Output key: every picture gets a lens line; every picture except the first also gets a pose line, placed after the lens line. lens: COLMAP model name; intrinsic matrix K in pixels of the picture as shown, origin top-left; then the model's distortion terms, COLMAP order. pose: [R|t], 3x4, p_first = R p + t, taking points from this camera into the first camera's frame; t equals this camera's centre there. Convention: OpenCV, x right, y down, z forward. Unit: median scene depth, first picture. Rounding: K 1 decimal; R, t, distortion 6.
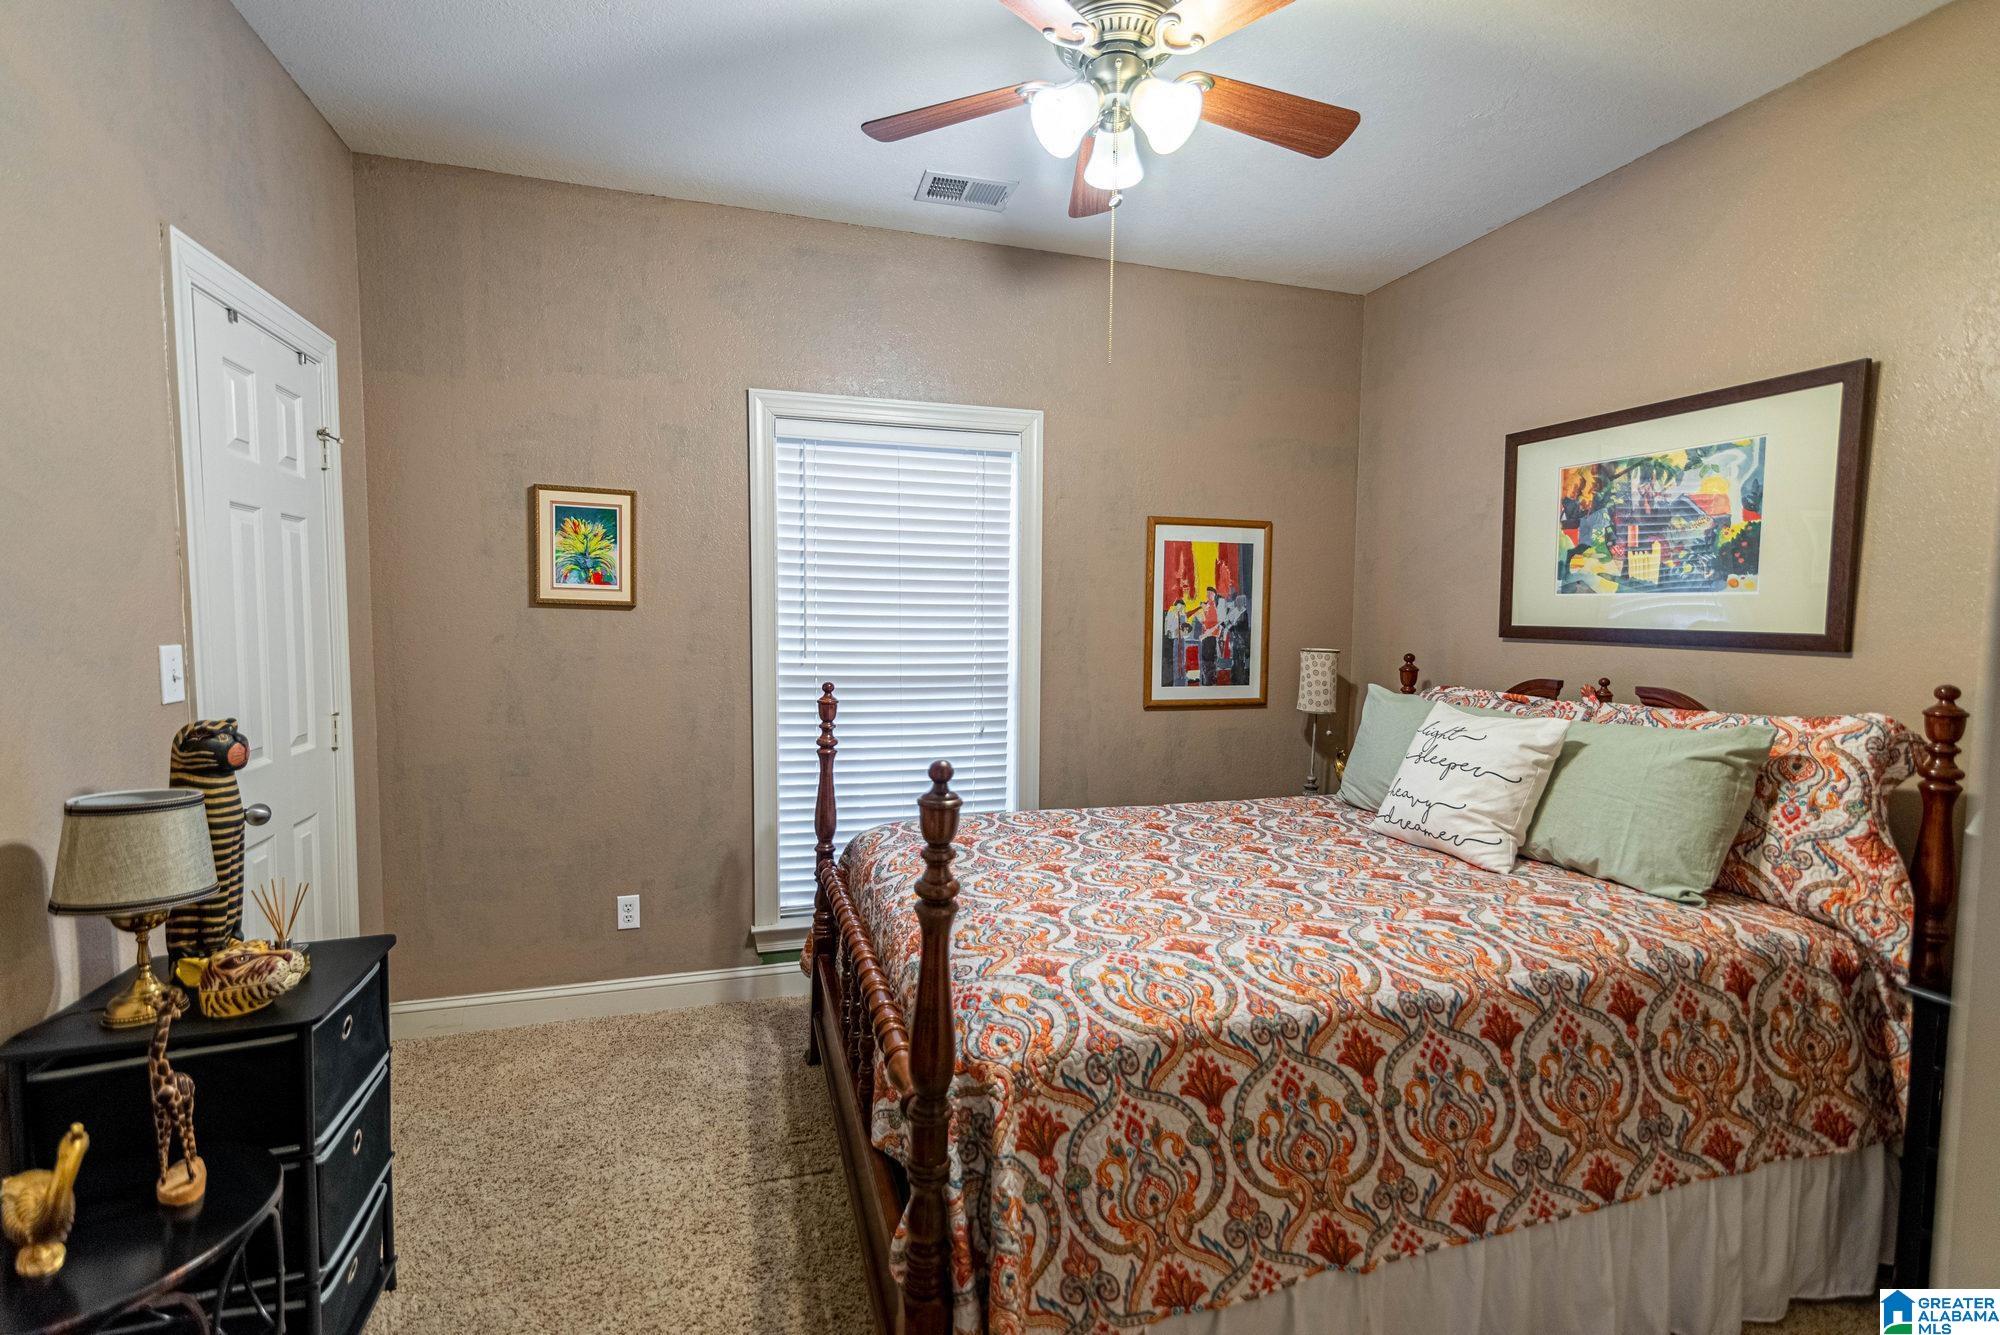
lens RADIAL K [[896.2, 0, 1001.2], [0, 896.2, 675.8], [0, 0, 1]] dist [0.013023, -0.000527]
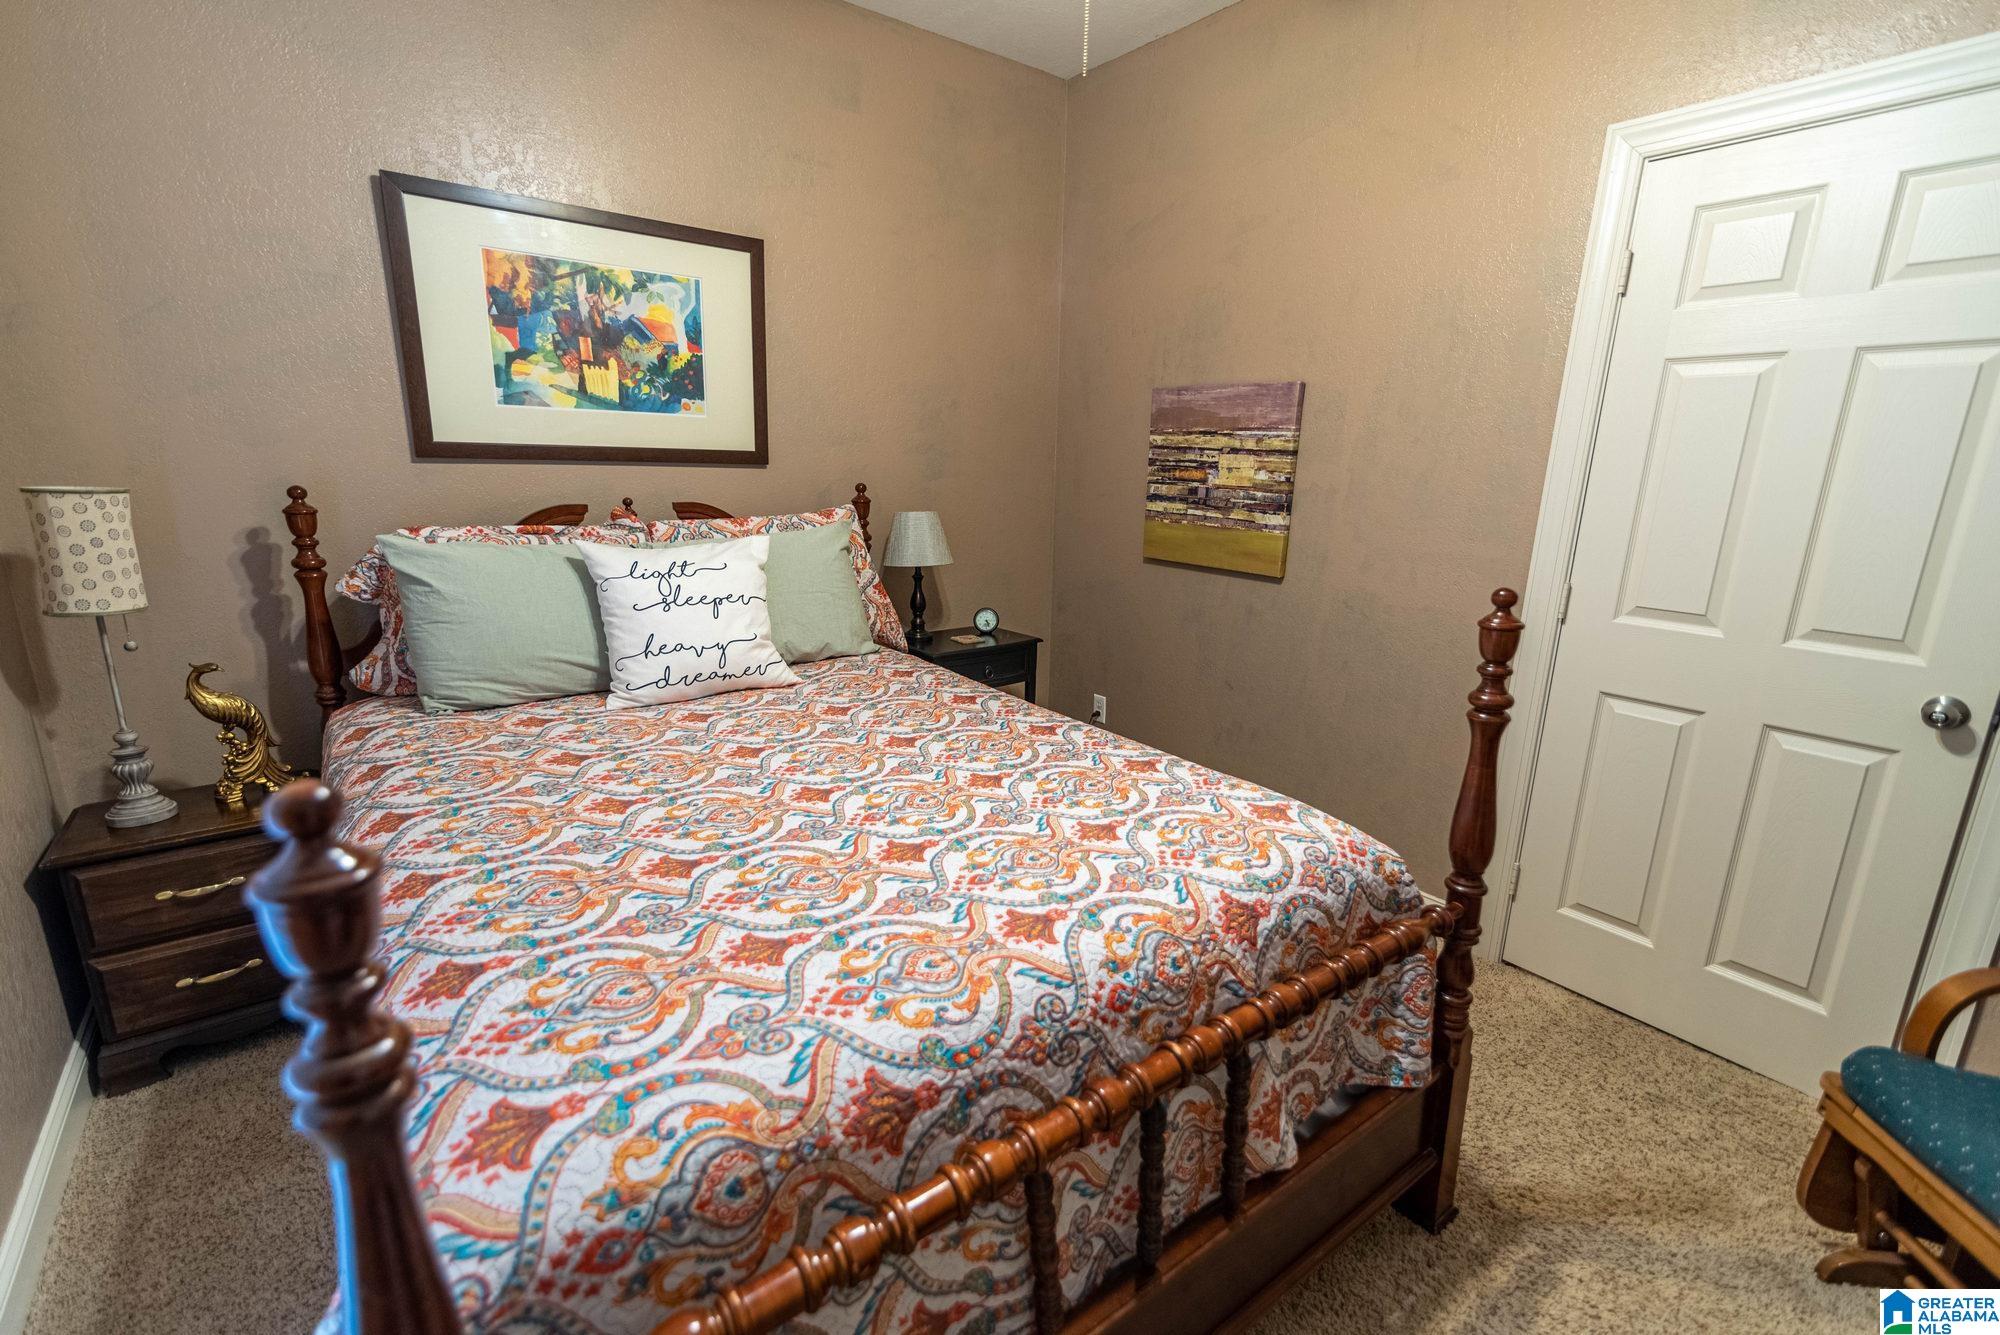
lens RADIAL K [[896.2, 0, 1001.2], [0, 896.2, 675.8], [0, 0, 1]] dist [0.013023, -0.000527]
pose [[-0.346654, -0.245433, 0.905314, -0.439292], [0.040696, 0.960317, 0.275927, -0.067078], [-0.937110, 0.132494, -0.322909, 0.967292]]
